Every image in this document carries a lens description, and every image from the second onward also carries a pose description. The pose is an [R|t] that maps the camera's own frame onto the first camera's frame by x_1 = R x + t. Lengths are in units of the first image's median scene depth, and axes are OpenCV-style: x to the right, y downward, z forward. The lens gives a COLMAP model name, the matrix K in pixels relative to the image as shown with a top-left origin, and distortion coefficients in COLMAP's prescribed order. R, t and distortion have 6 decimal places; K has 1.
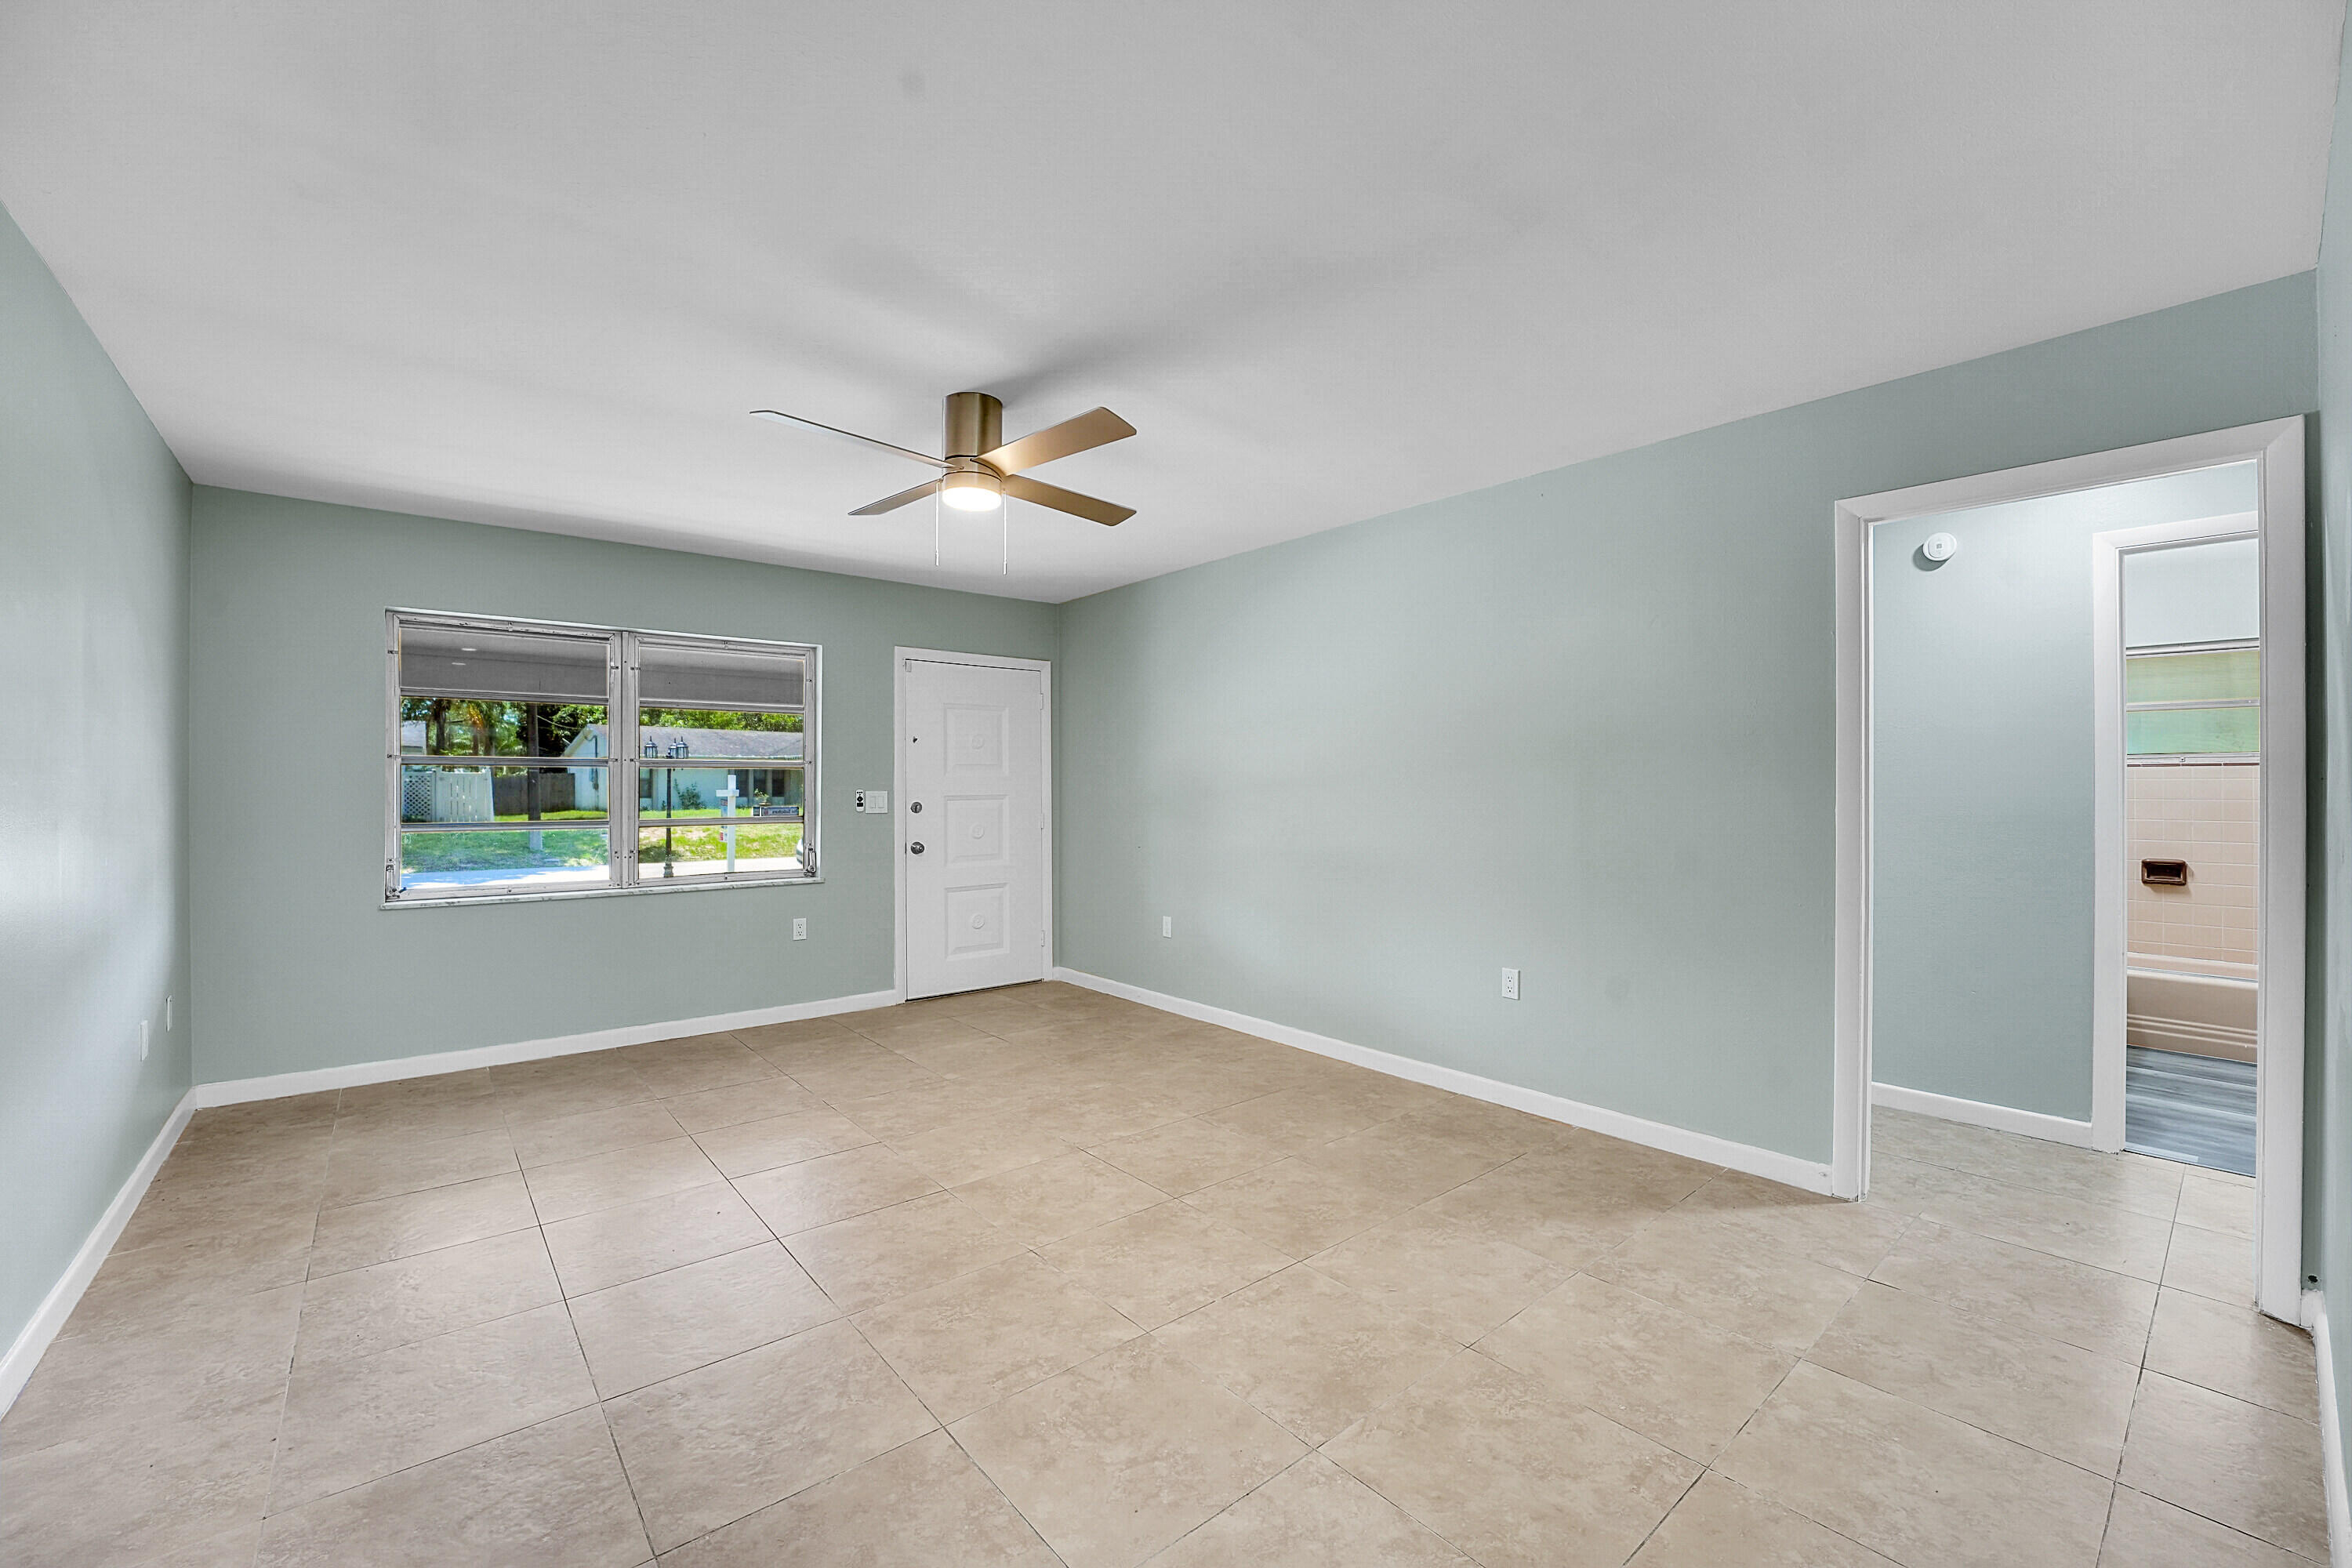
lens RADIAL K [[954.2, 0, 1181.7], [0, 954.2, 780.2], [0, 0, 1]] dist [-0.028614, 0.002631]
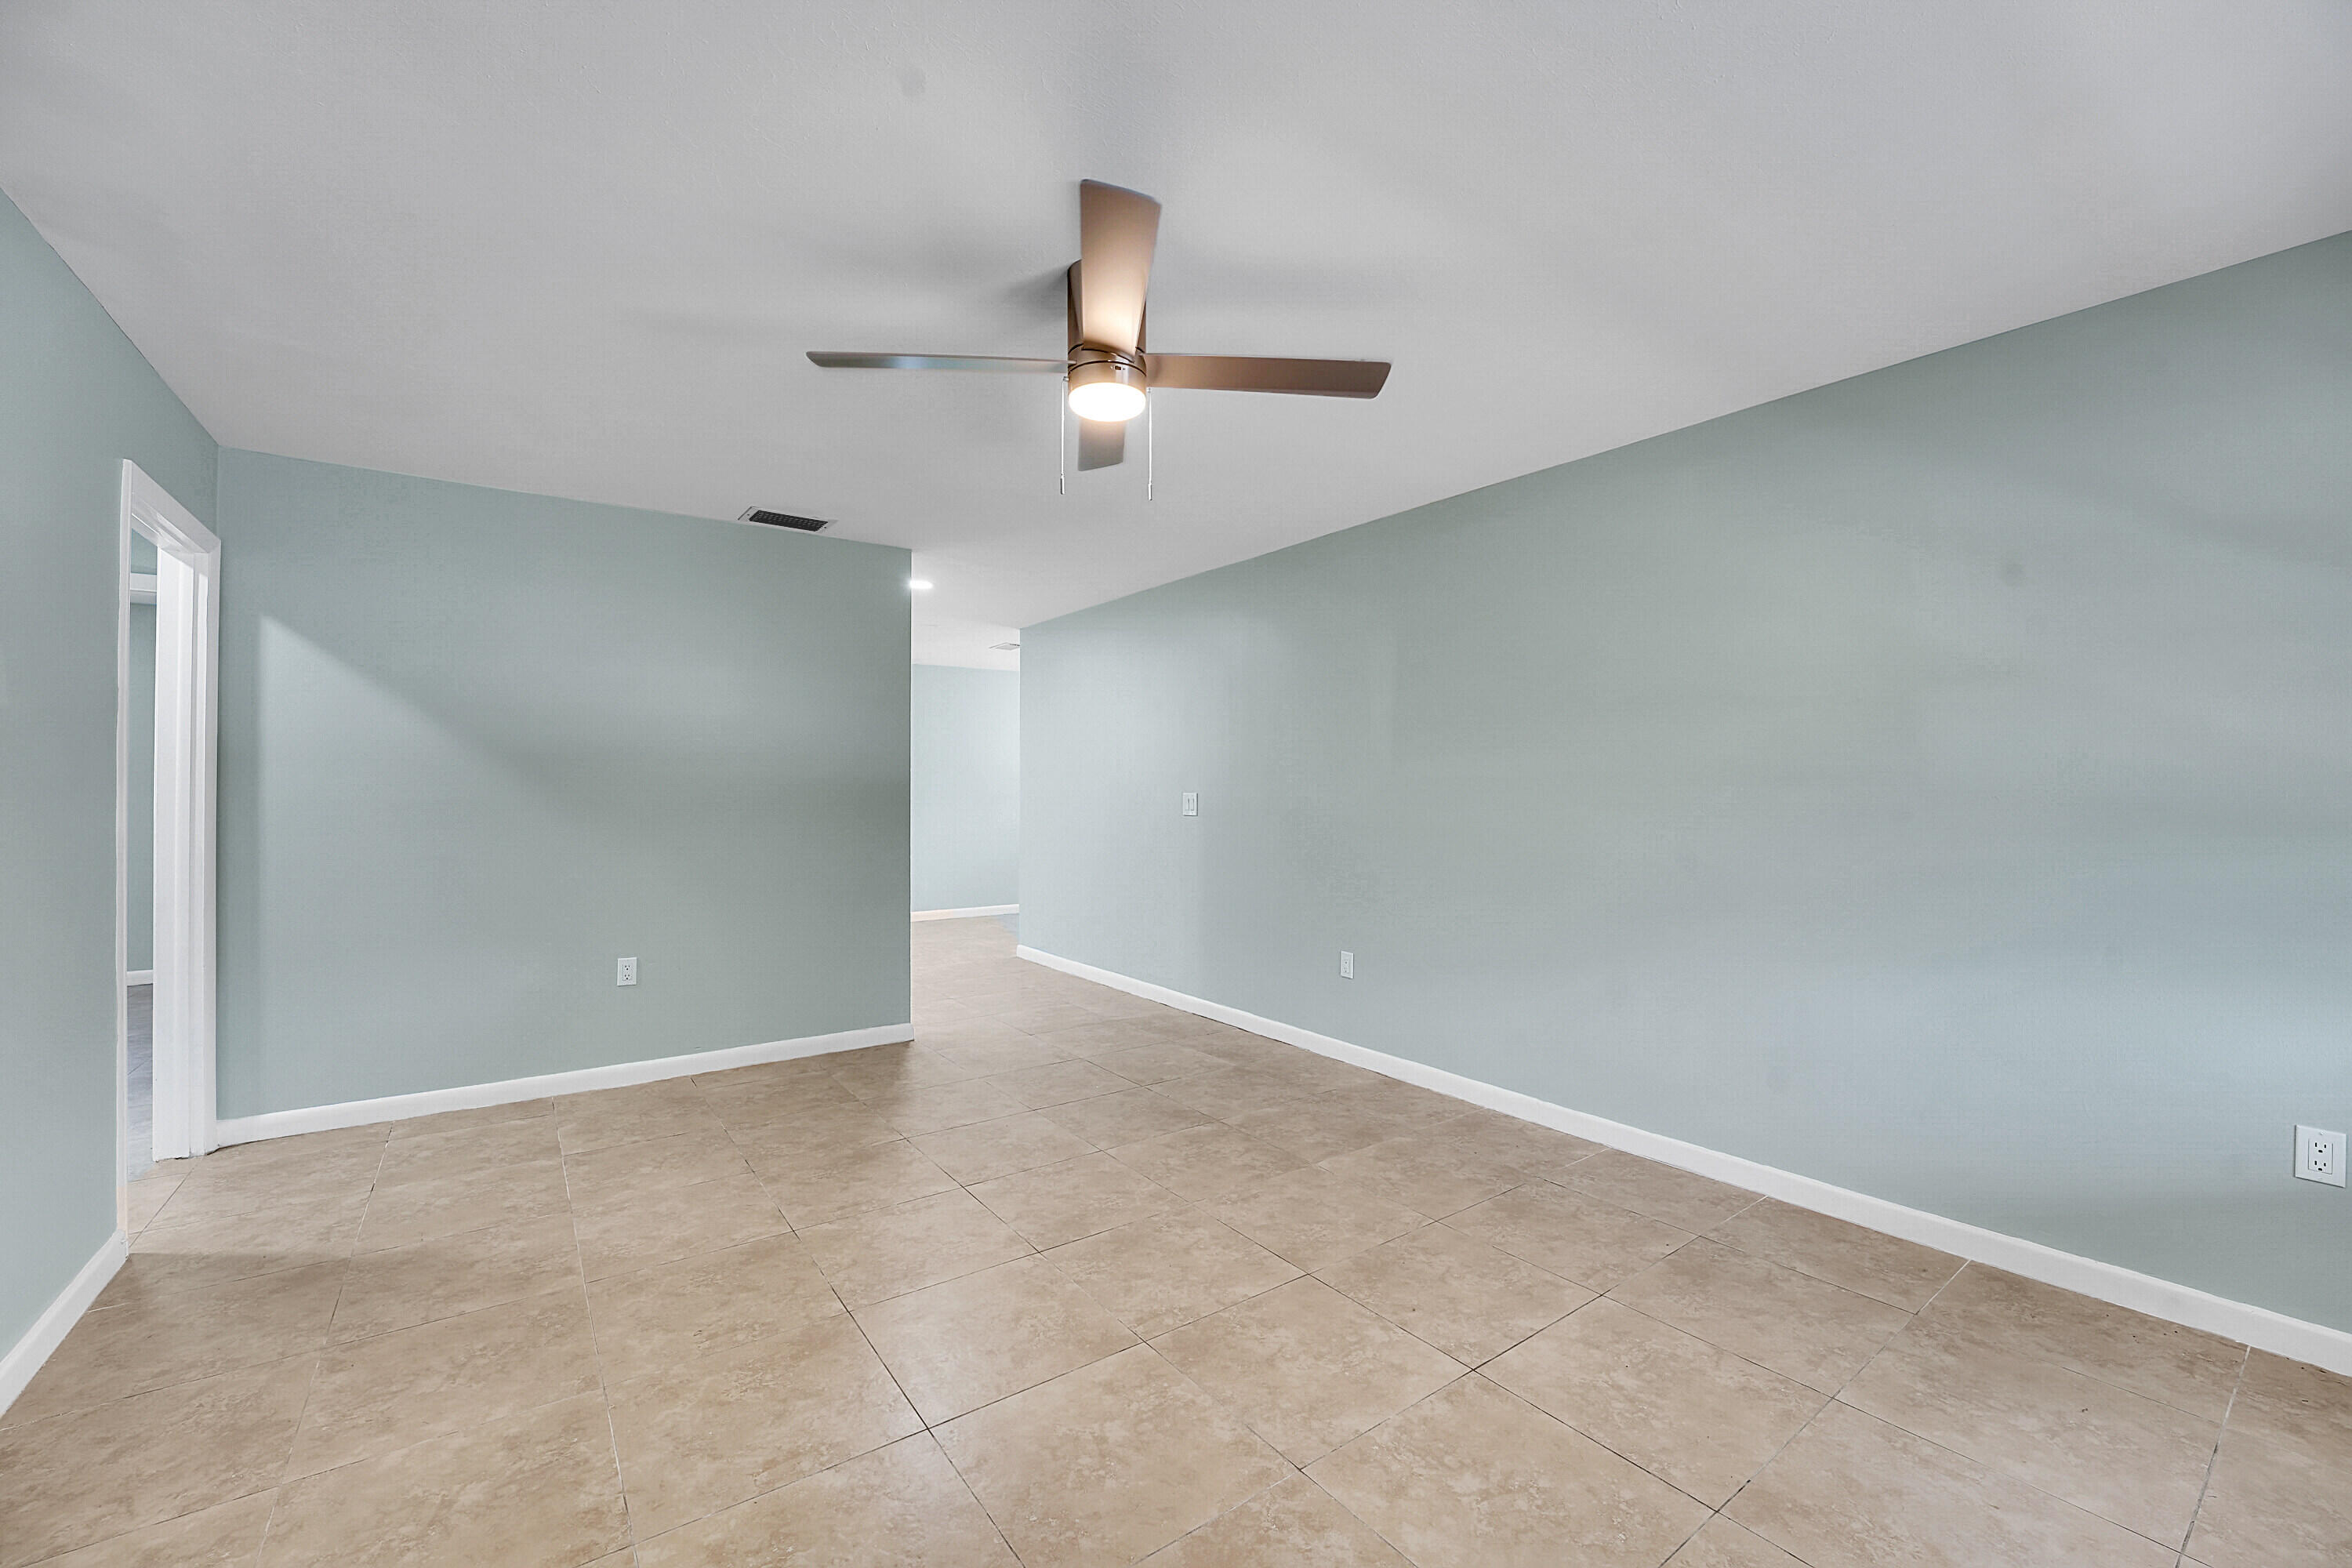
lens RADIAL K [[954.2, 0, 1175.3], [0, 954.2, 784.1], [0, 0, 1]] dist [-0.028614, 0.002631]
pose [[-0.996990, 0.001605, 0.077518, -0.391623], [0.000764, 0.999941, -0.010870, 0.016224], [-0.077531, -0.010778, -0.996932, 2.047787]]
